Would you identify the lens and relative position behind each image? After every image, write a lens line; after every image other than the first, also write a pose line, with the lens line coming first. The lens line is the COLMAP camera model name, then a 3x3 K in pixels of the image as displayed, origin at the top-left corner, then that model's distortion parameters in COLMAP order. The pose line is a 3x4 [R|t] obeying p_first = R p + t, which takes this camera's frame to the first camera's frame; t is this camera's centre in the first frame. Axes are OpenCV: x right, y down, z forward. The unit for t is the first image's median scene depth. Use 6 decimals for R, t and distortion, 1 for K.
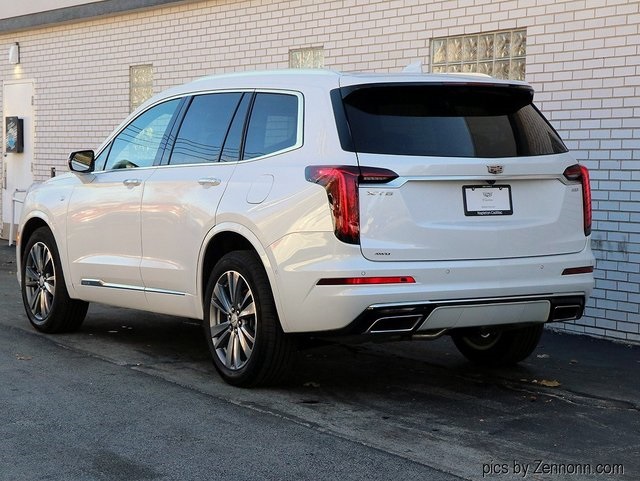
lens RADIAL K [[1428.5, 0, 343.0], [0, 1428.5, 244.2], [0, 0, 1]] dist [0.653345, 0.000000]
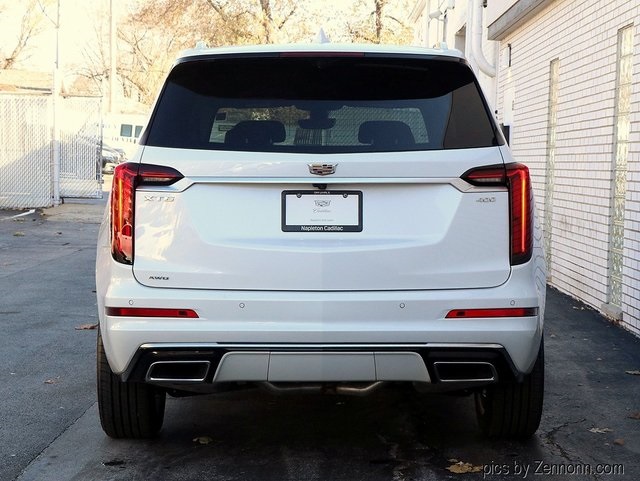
lens RADIAL K [[1428.5, 0, 319.4], [0, 1428.5, 239.4], [0, 0, 1]] dist [0.653345, 0.000000]
pose [[0.853073, 0.025783, -0.521154, 0.484537], [-0.031280, 0.999509, -0.001754, -0.014778], [0.520853, 0.017798, 0.853461, 0.375776]]
